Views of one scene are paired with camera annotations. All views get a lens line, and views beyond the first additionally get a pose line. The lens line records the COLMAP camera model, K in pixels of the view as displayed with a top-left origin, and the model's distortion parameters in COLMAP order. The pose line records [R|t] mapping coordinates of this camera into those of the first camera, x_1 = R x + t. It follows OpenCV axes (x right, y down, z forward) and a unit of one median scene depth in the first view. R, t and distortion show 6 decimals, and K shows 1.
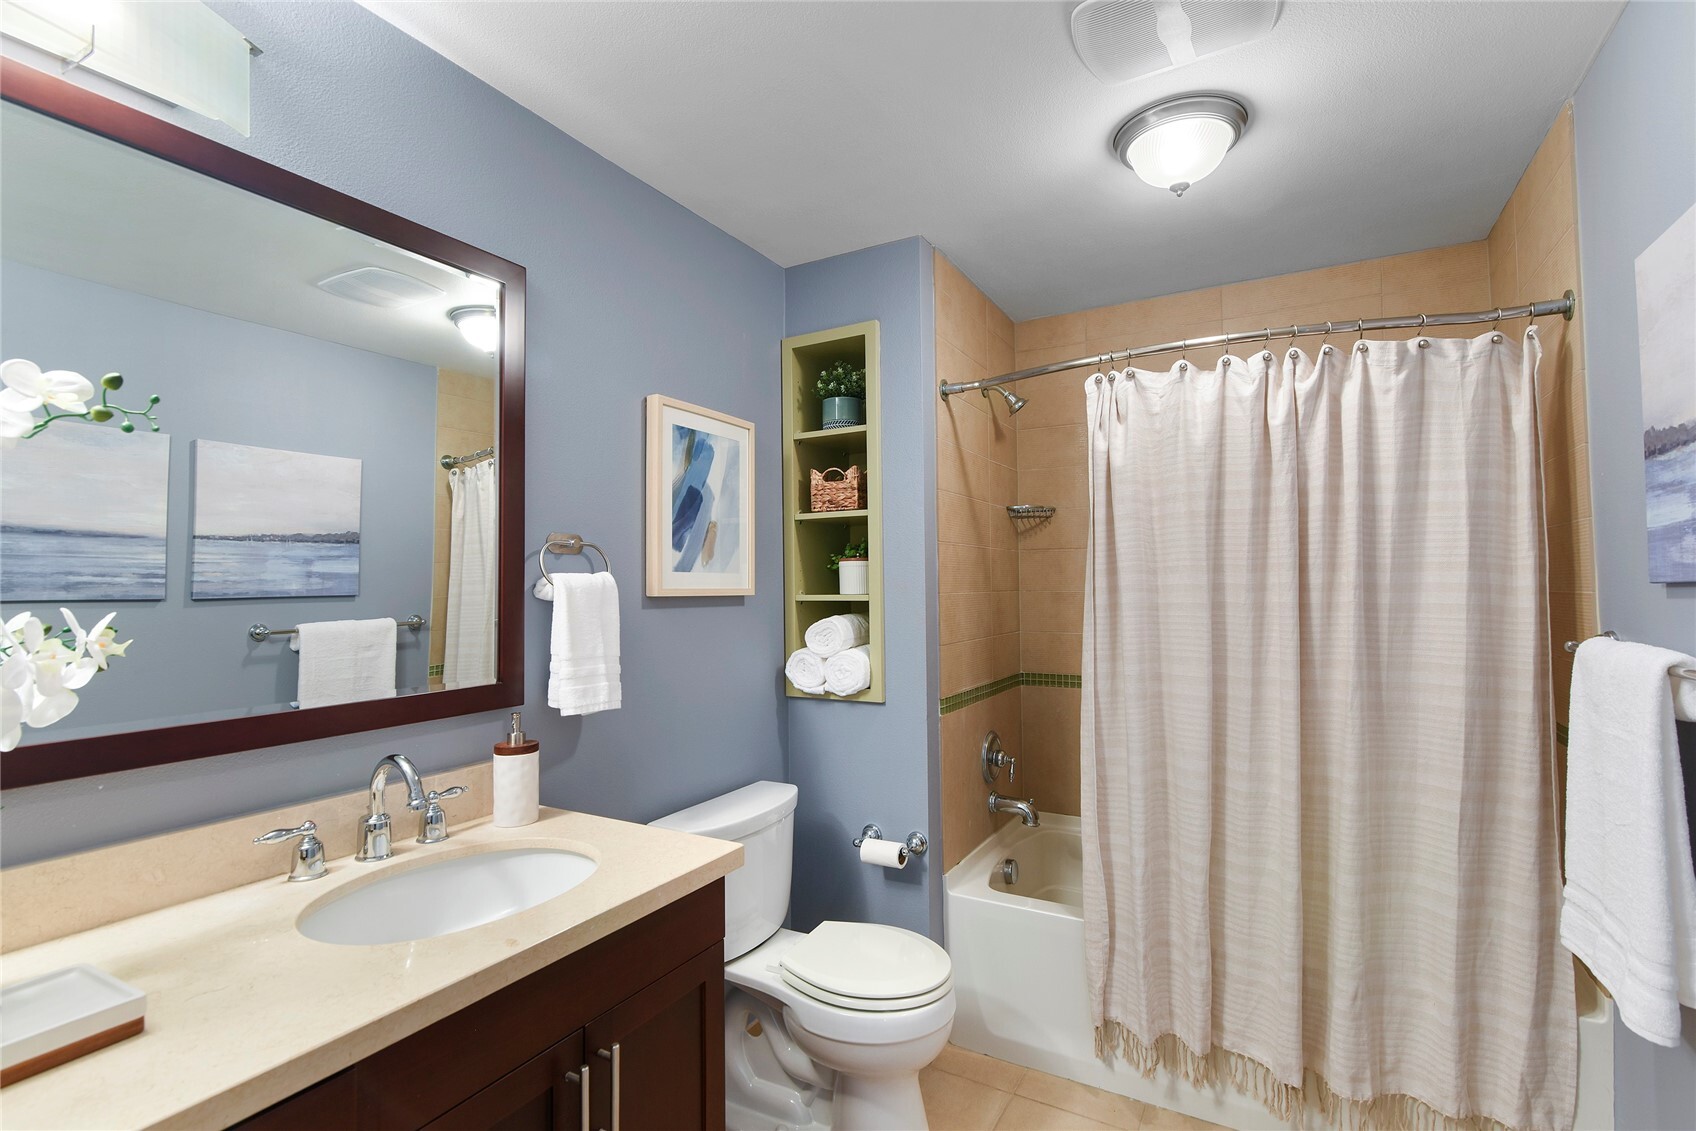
lens RADIAL K [[793.2, 0, 855.9], [0, 793.2, 559.5], [0, 0, 1]] dist [-0.007947, -0.000454]
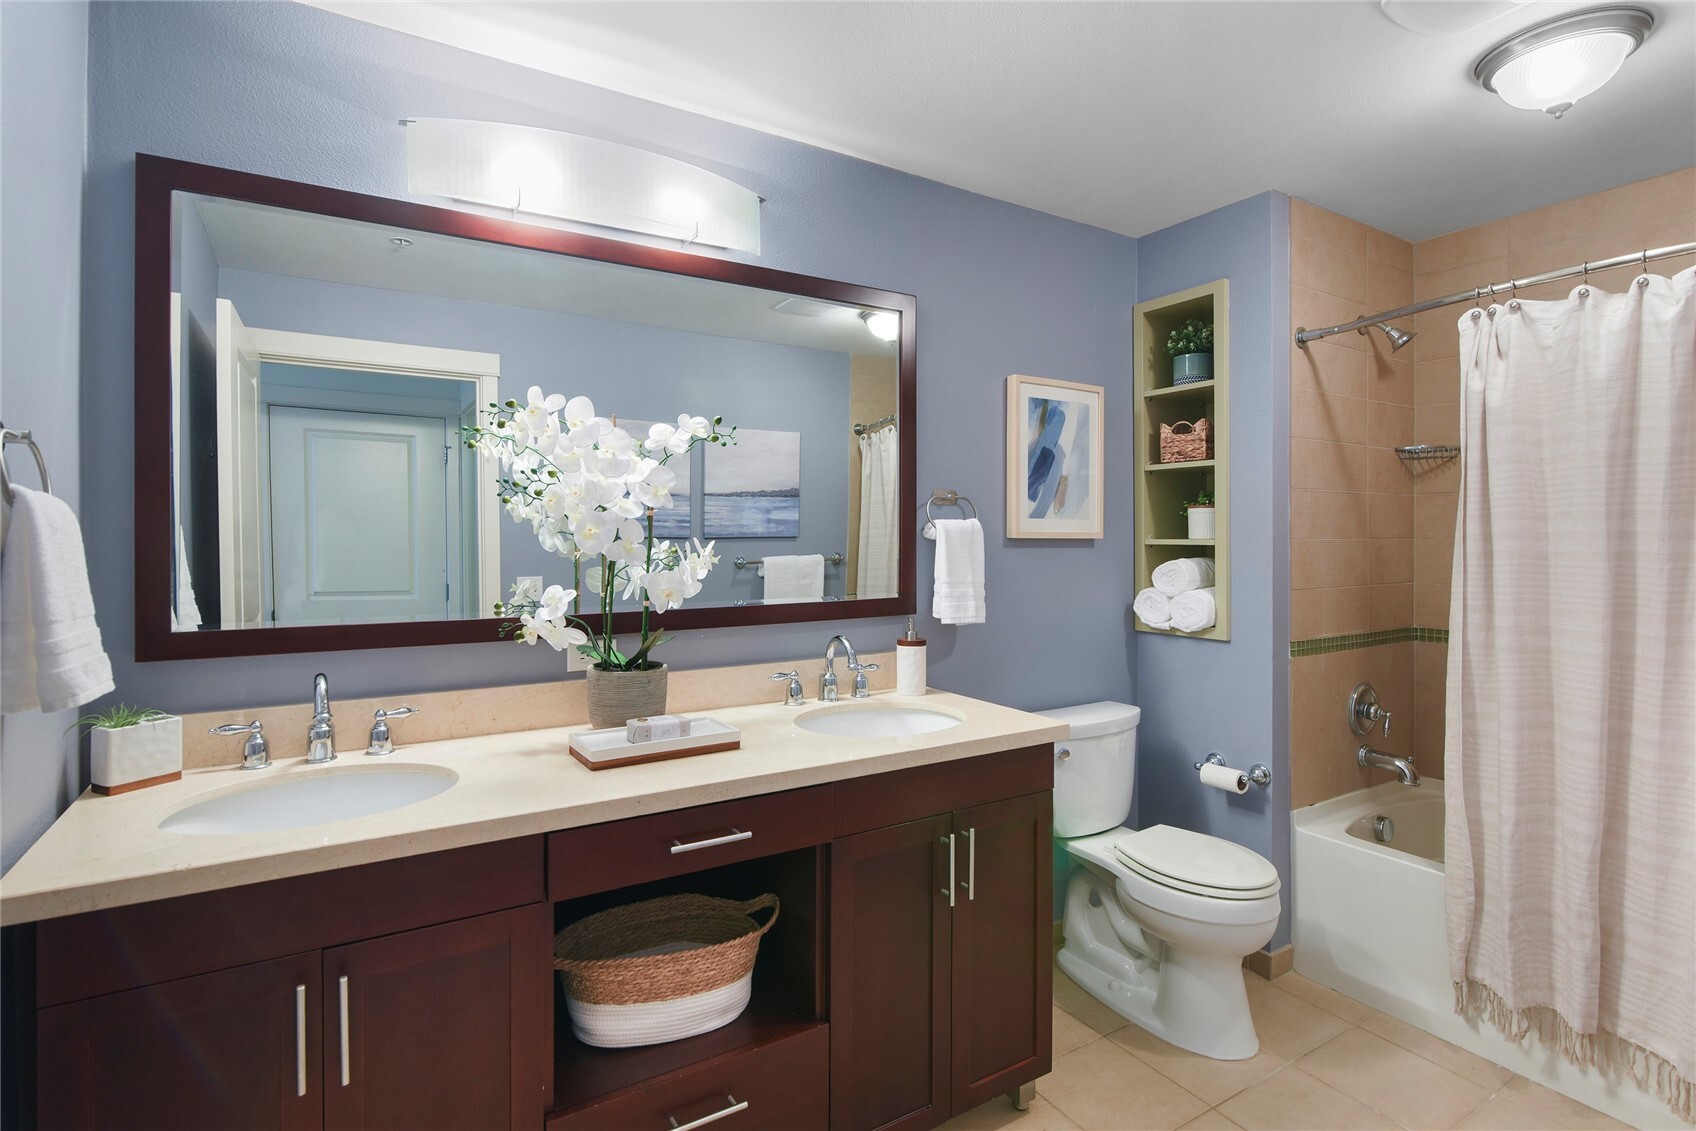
lens RADIAL K [[793.2, 0, 855.9], [0, 793.2, 559.5], [0, 0, 1]] dist [-0.007947, -0.000454]
pose [[0.890290, 0.022520, -0.454836, 0.075538], [0.008315, 0.997806, 0.065679, -0.003136], [0.455317, -0.062255, 0.888150, -0.179150]]
